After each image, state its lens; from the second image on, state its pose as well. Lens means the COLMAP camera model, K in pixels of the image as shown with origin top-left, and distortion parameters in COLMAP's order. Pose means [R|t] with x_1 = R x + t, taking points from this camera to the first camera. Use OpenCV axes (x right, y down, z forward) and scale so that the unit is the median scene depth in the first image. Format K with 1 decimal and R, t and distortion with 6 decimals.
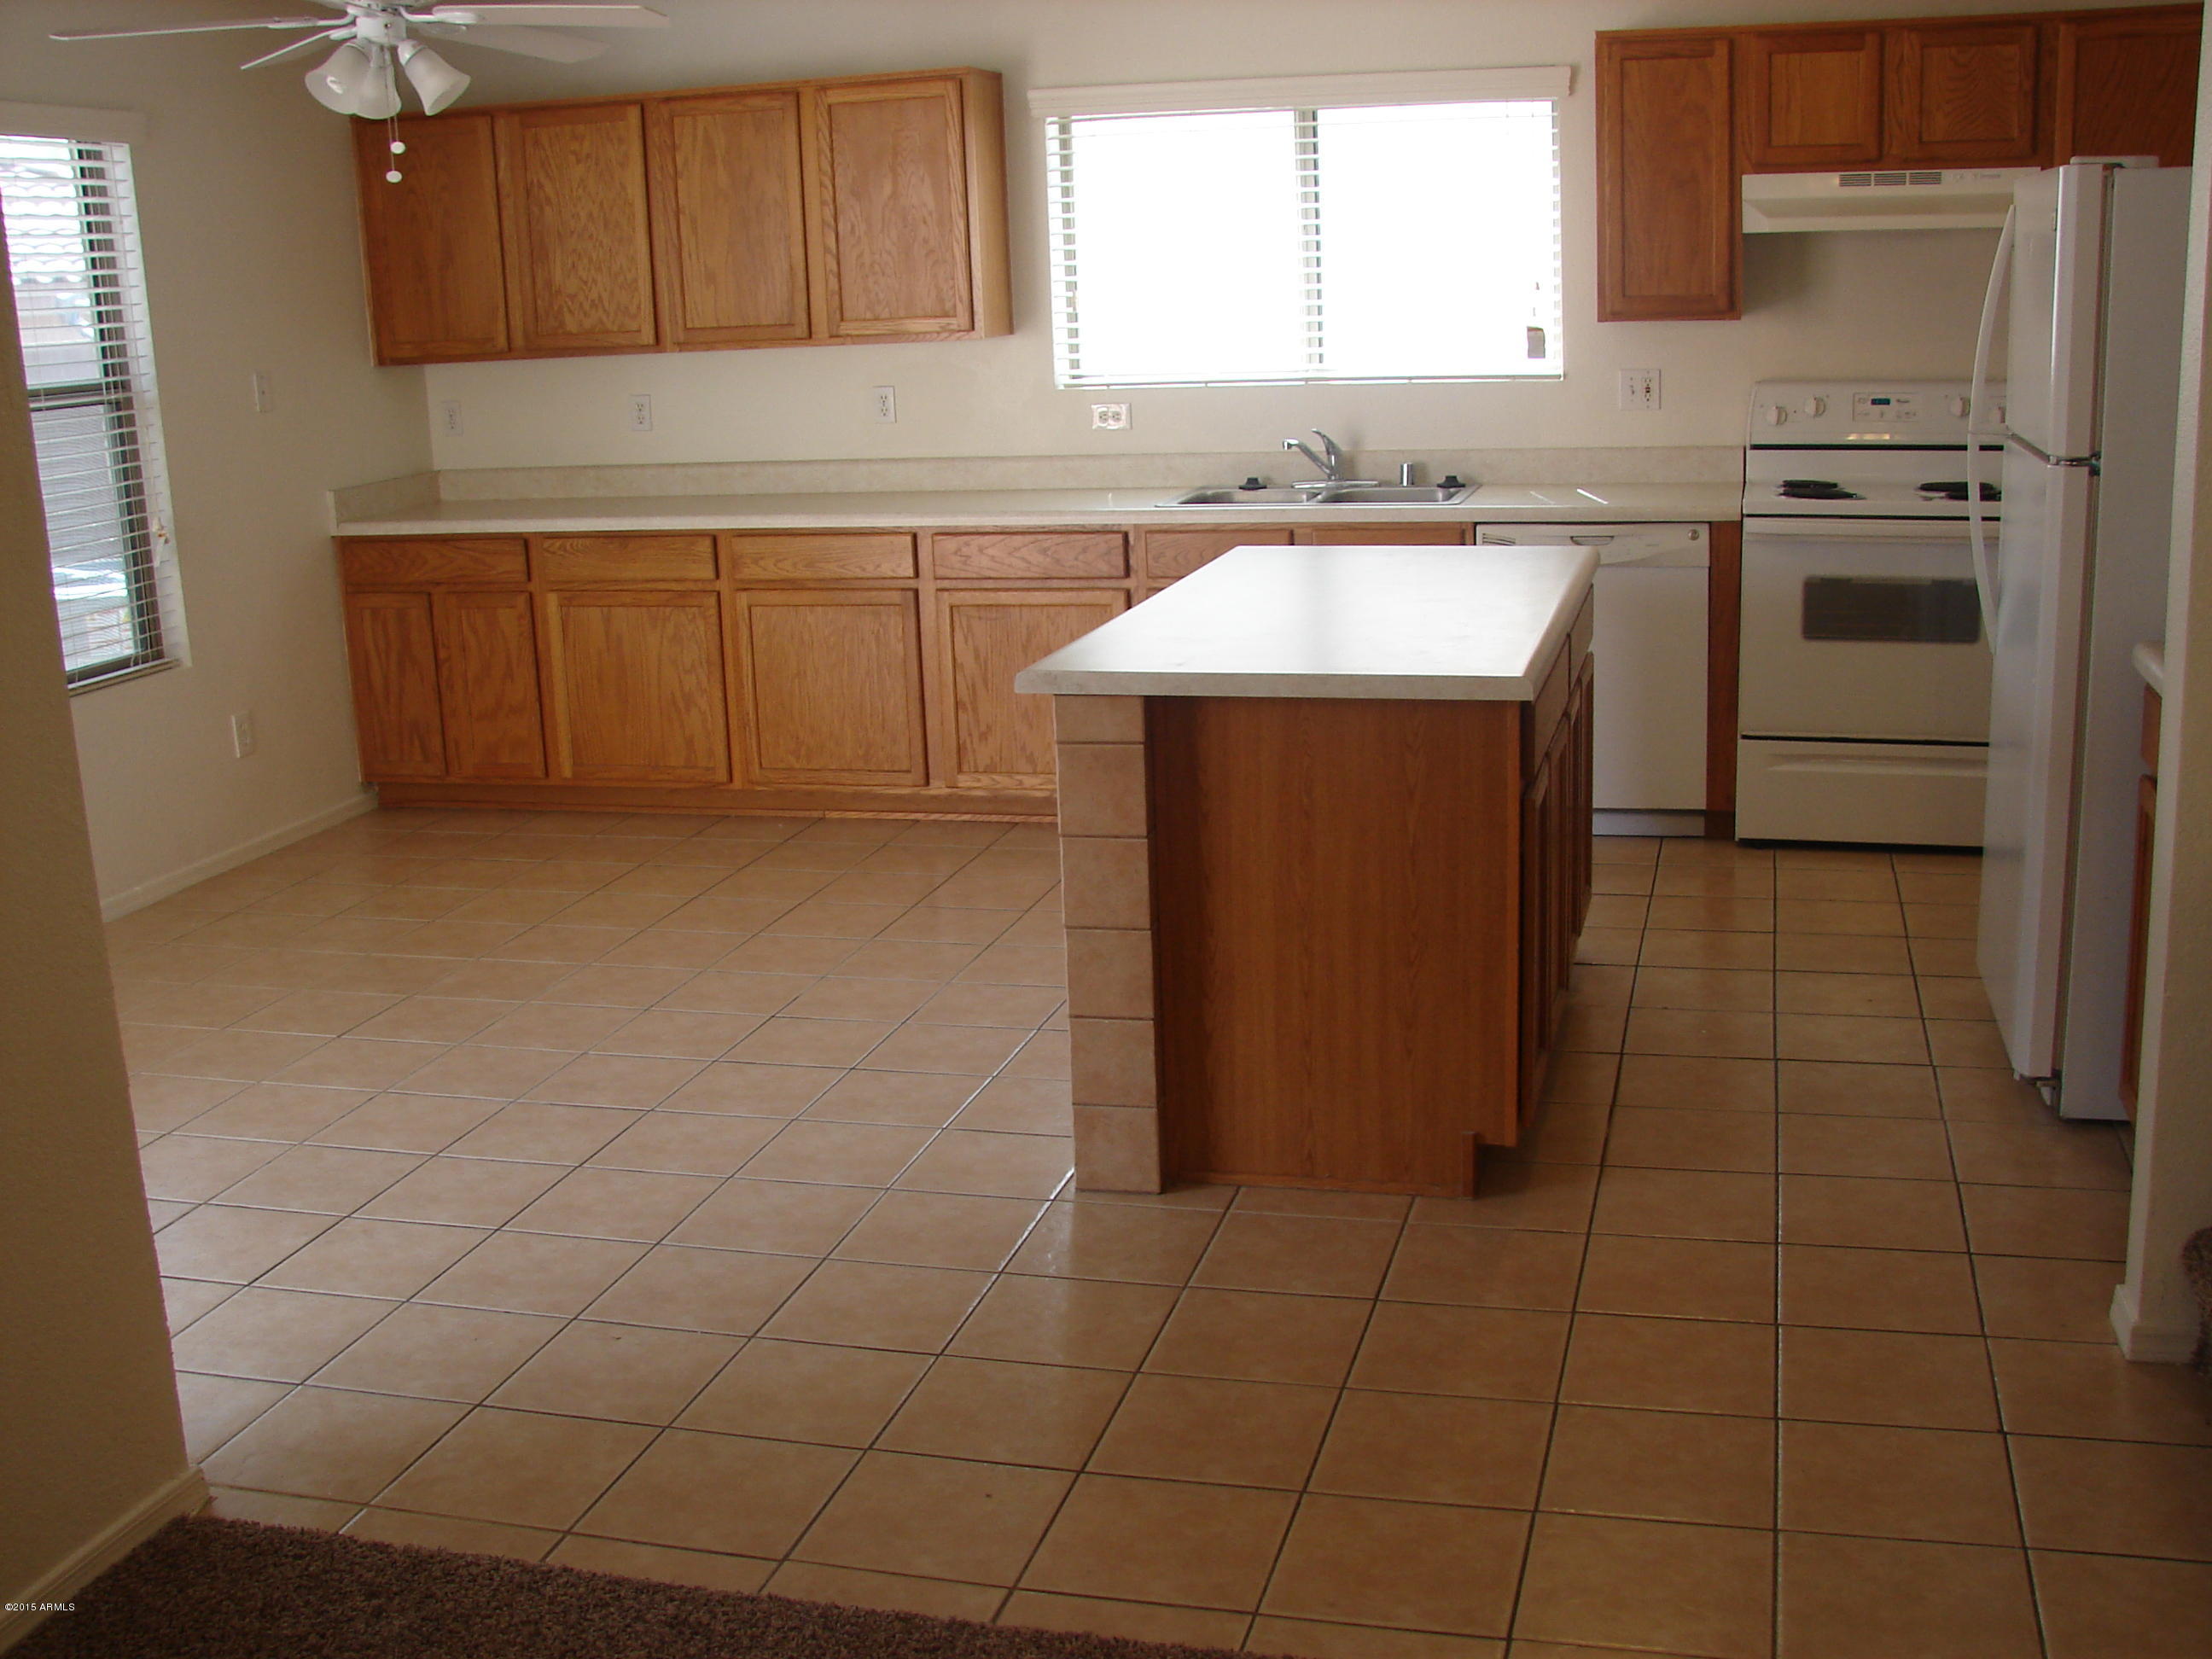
lens RADIAL K [[2382.6, 0, 1132.3], [0, 2382.6, 840.8], [0, 0, 1]] dist [-0.218531, 0.261115]
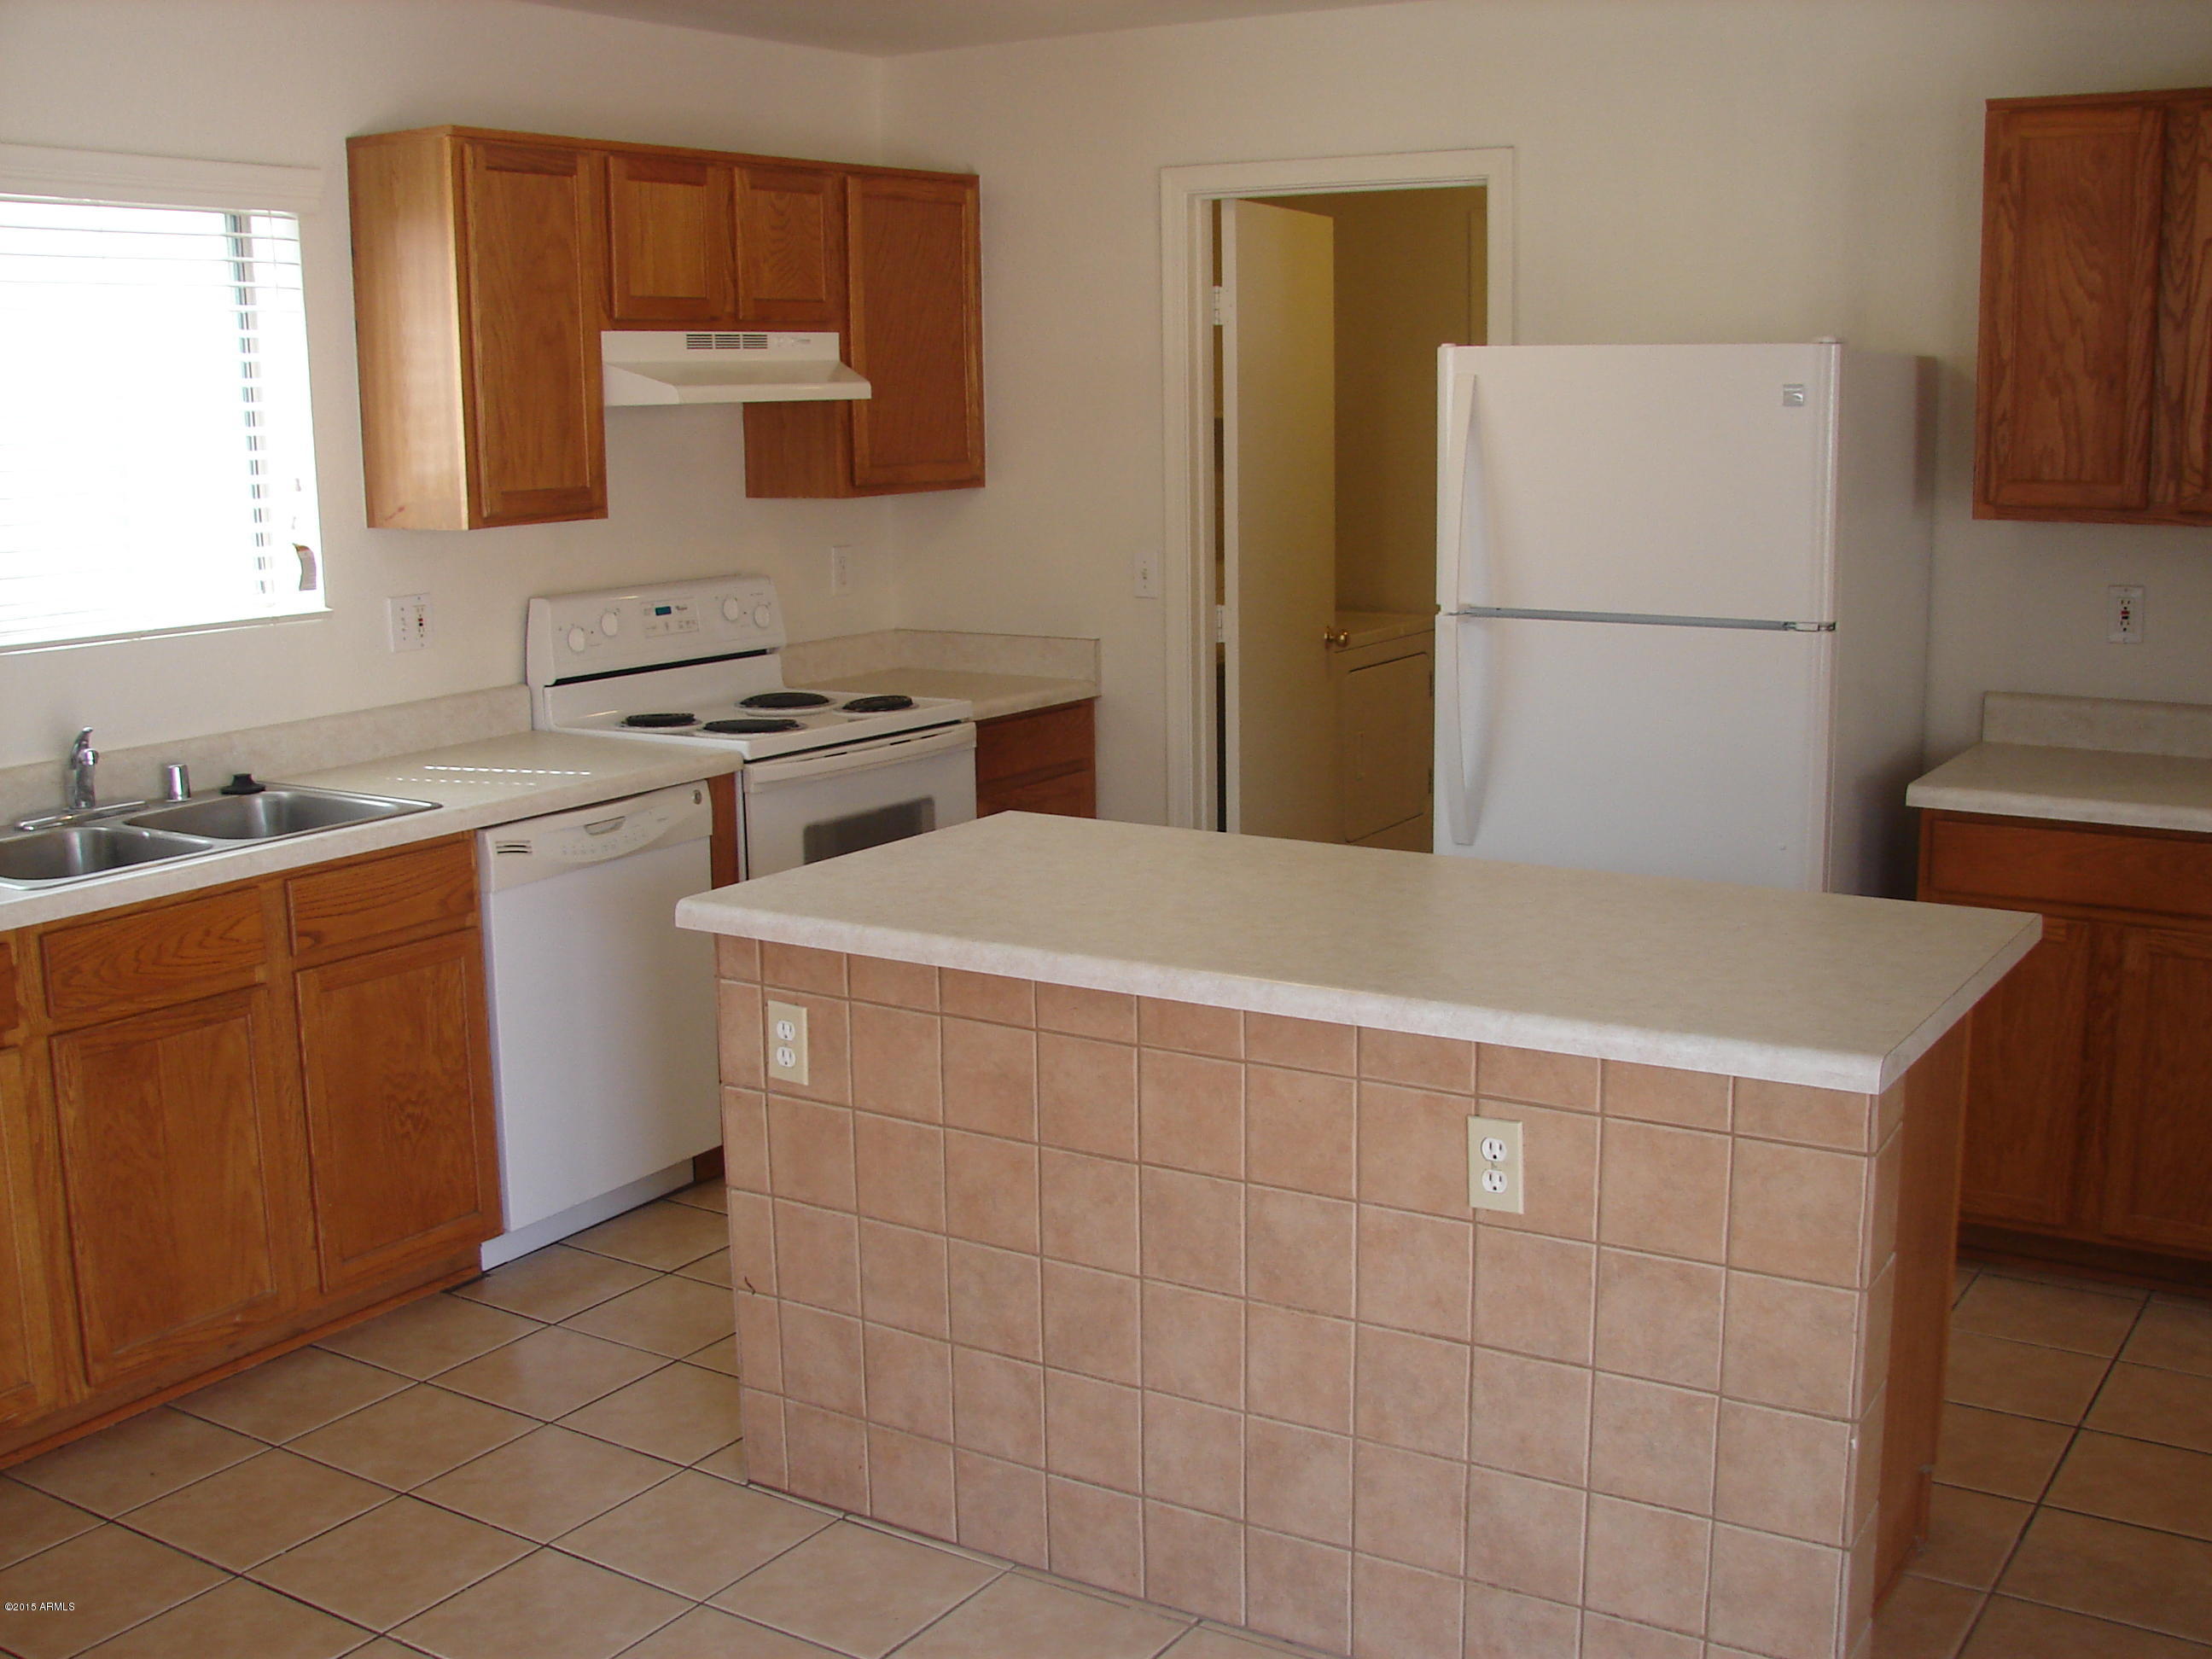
lens RADIAL K [[2382.6, 0, 1132.3], [0, 2382.6, 840.8], [0, 0, 1]] dist [-0.218531, 0.261115]
pose [[0.300315, -0.144611, 0.942814, -0.445278], [0.227345, 0.970806, 0.076488, -0.143101], [-0.926350, 0.191374, 0.324424, 0.621421]]
